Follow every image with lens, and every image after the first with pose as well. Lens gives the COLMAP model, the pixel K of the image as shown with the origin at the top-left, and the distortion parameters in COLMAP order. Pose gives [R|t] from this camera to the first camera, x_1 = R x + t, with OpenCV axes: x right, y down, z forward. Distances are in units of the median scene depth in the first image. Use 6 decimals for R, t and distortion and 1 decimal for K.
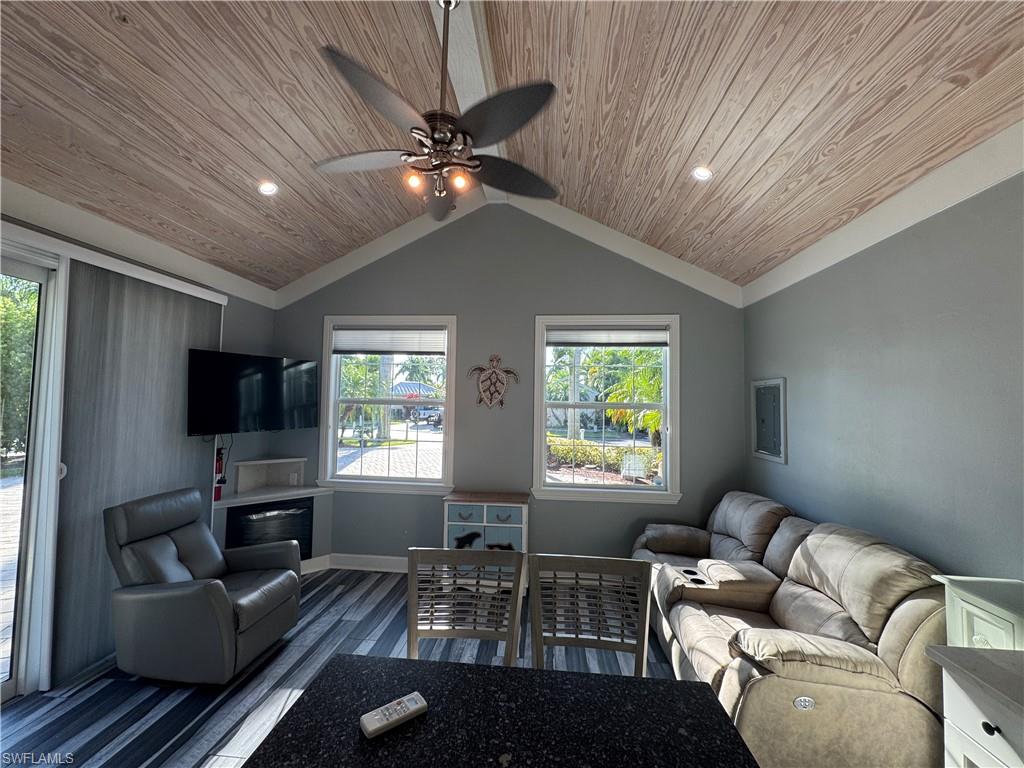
lens RADIAL K [[406.4, 0, 510.3], [0, 406.4, 383.4], [0, 0, 1]] dist [-0.001703, -0.000213]
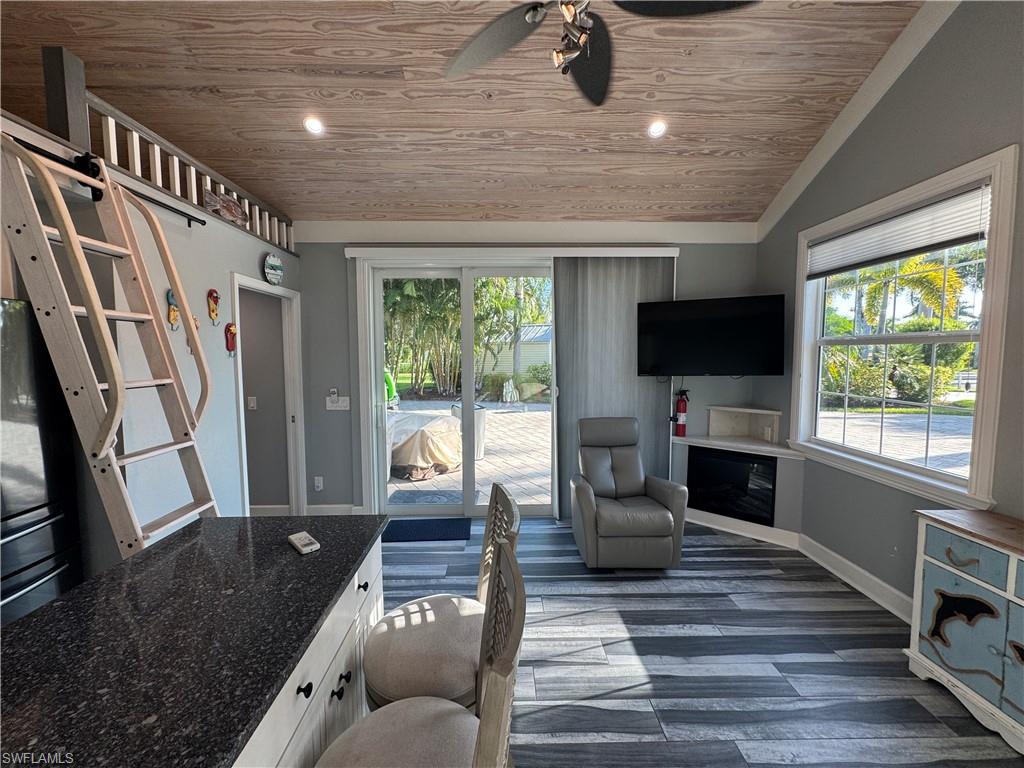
lens RADIAL K [[406.4, 0, 510.2], [0, 406.4, 383.2], [0, 0, 1]] dist [-0.001703, -0.000213]
pose [[0.109434, 0.050070, -0.992732, 0.367213], [0.058345, 0.996685, 0.056701, 0.060257], [0.992280, -0.064126, 0.106150, 0.485497]]
